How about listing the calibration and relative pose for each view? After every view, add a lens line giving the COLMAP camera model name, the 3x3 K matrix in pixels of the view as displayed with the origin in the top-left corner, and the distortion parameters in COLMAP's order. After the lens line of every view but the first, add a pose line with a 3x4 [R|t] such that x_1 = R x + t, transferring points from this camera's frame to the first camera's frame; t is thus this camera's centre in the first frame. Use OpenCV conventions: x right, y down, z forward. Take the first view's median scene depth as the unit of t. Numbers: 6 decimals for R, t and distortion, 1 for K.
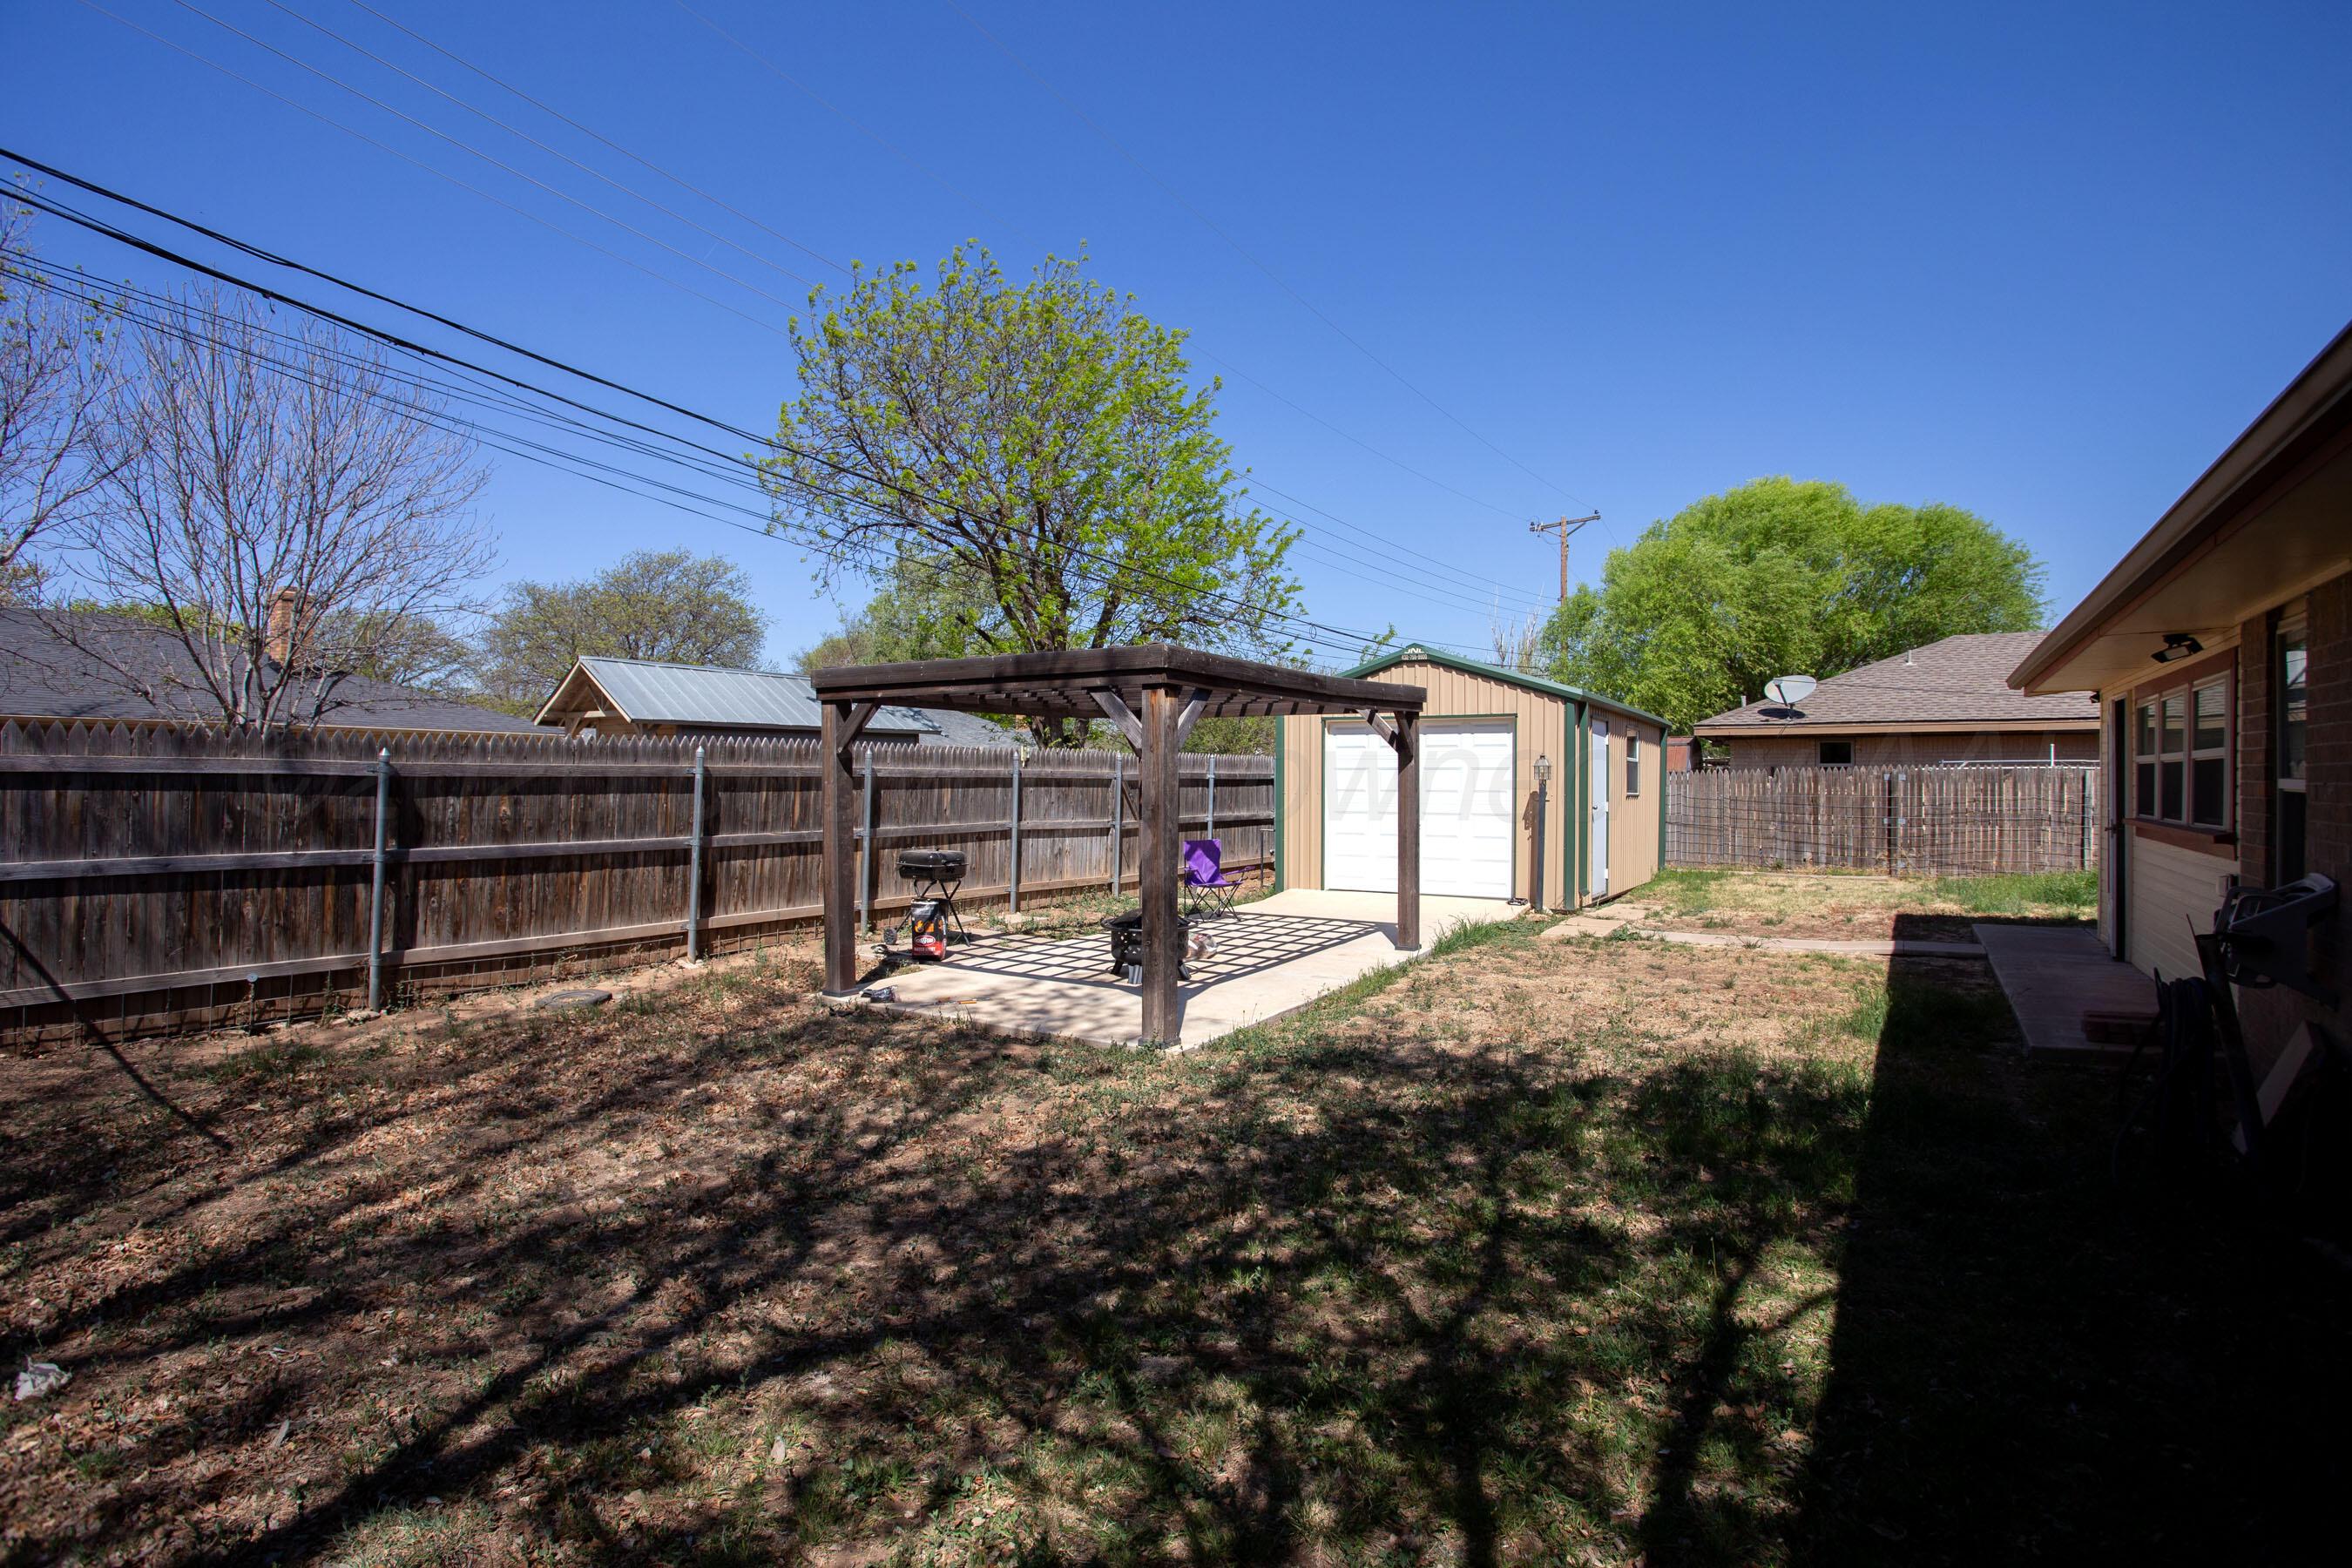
lens RADIAL K [[1153.9, 0, 1171.6], [0, 1153.9, 782.8], [0, 0, 1]] dist [-0.068521, 0.026352]
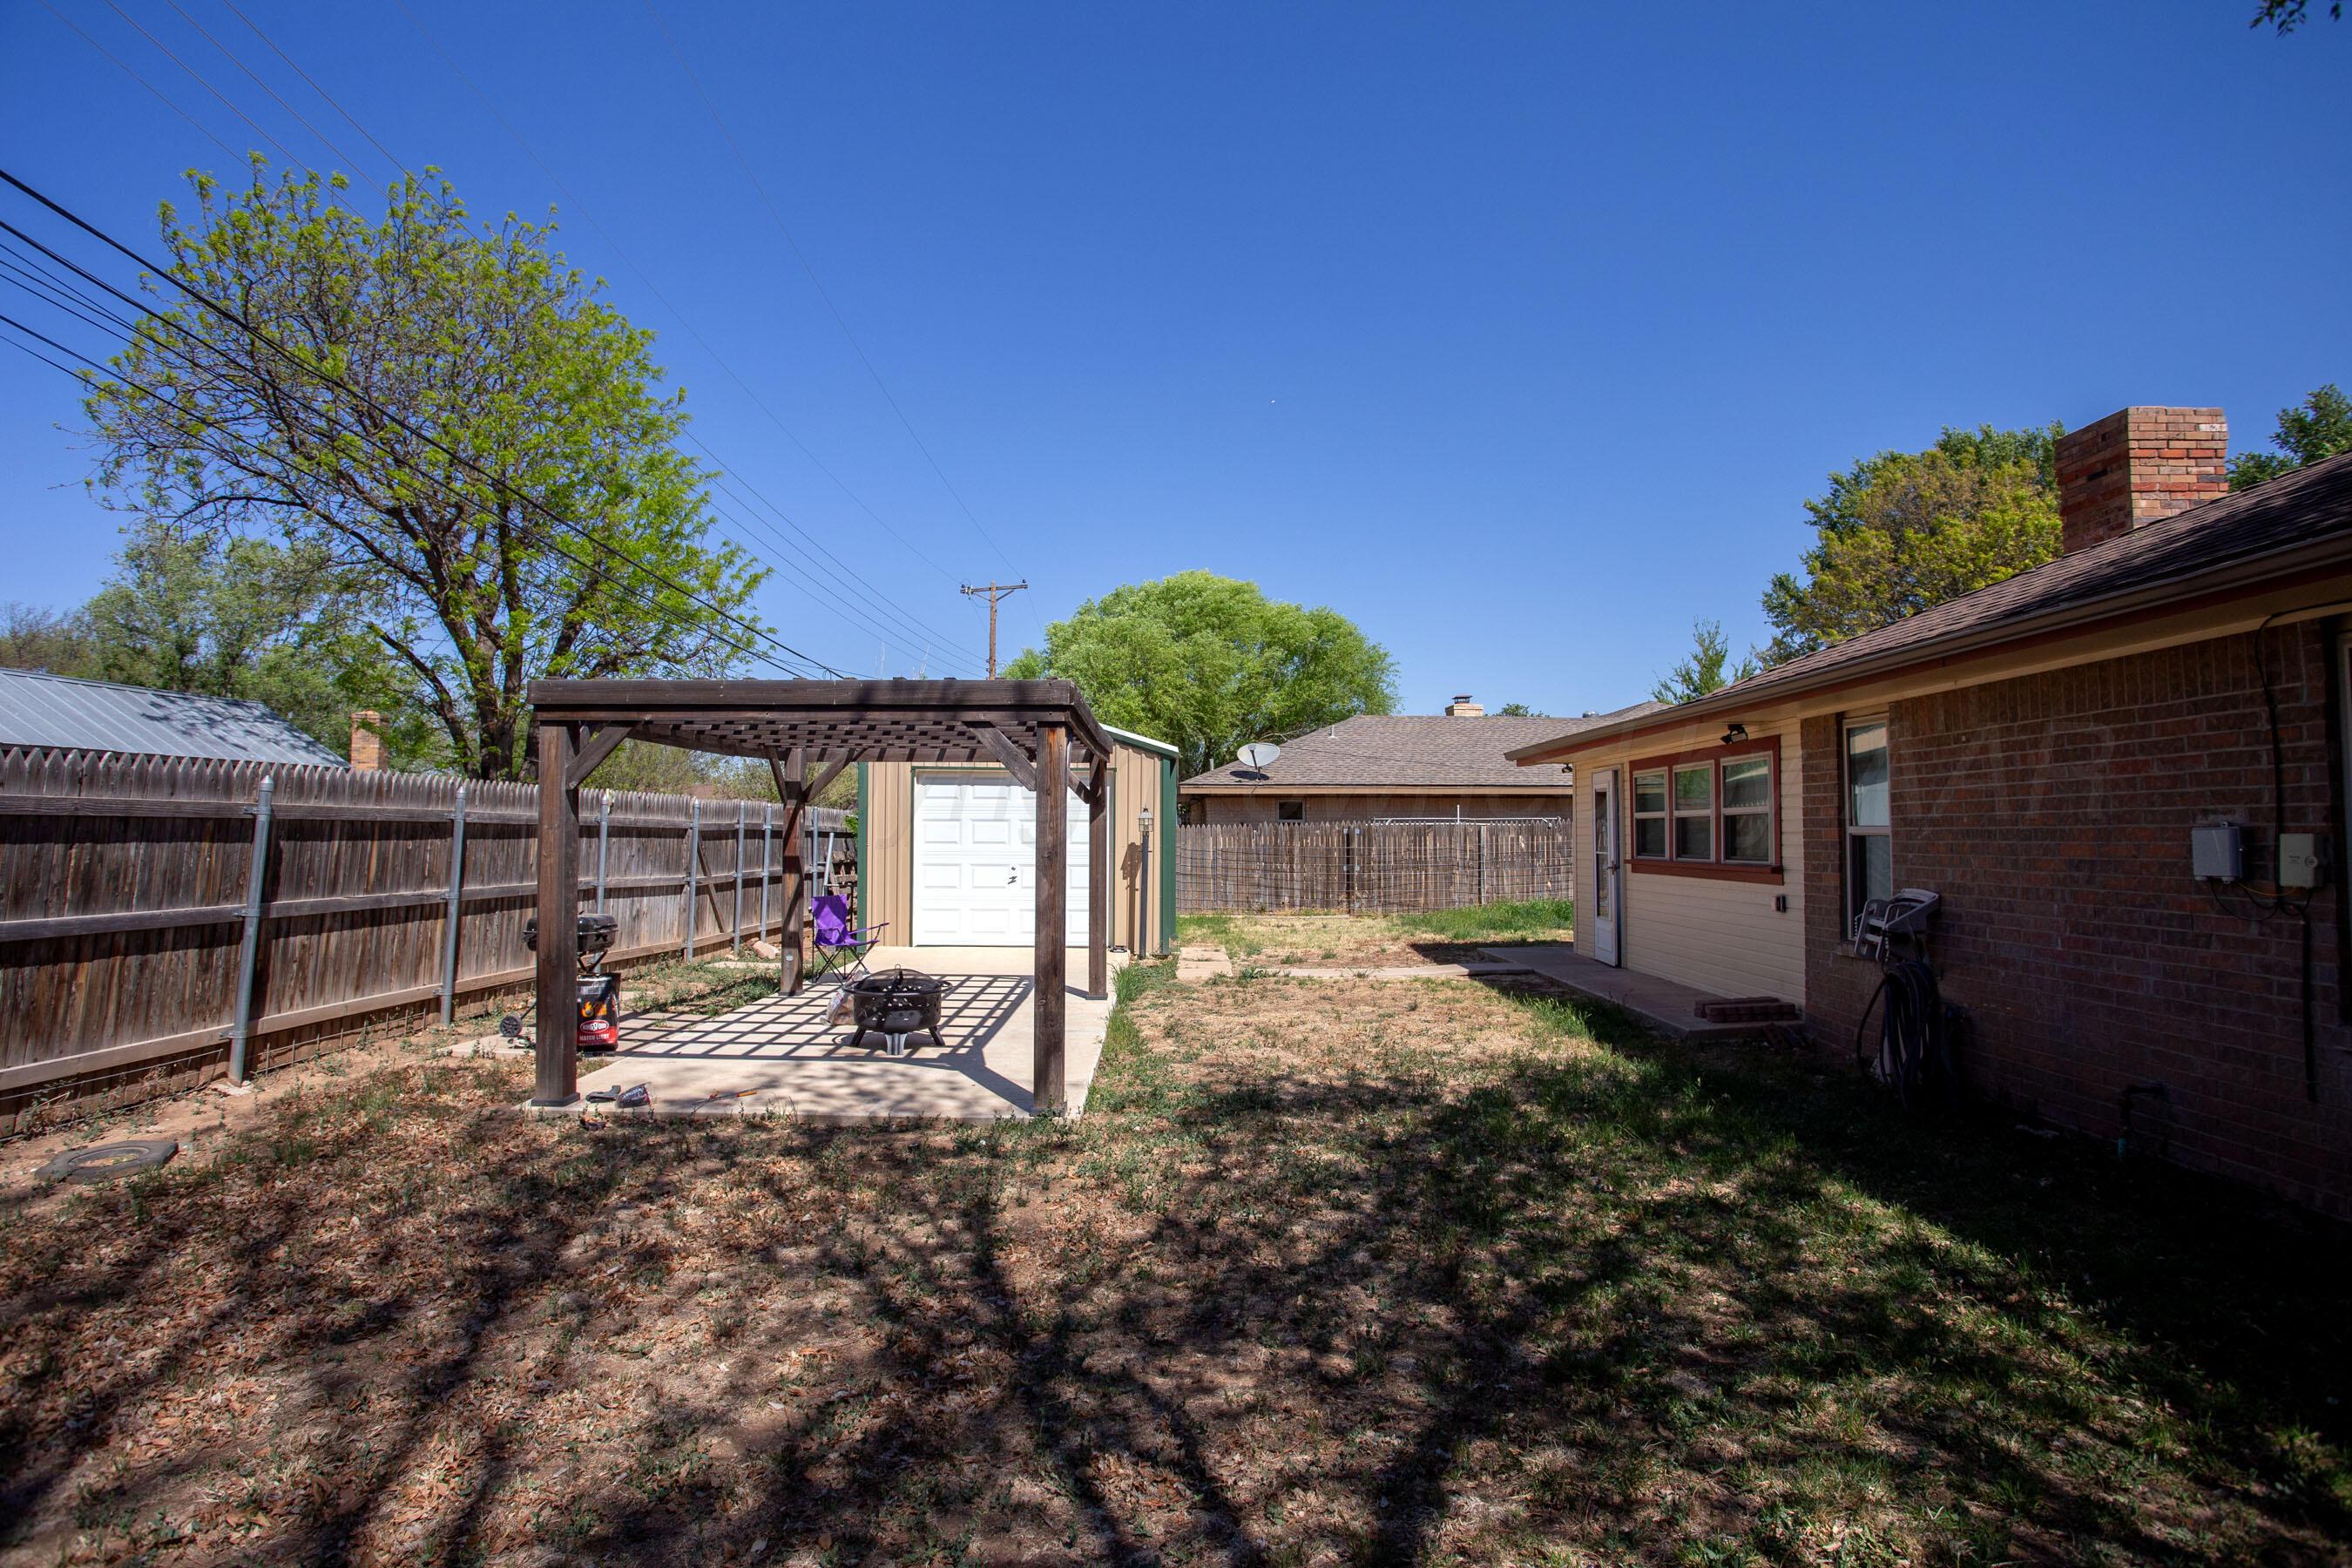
lens RADIAL K [[1153.9, 0, 1182.6], [0, 1153.9, 779.7], [0, 0, 1]] dist [-0.068521, 0.026352]
pose [[0.846460, 0.027585, 0.531738, -0.291810], [-0.000186, 0.998672, -0.051511, 0.005892], [-0.532453, 0.043503, 0.845341, 0.109444]]
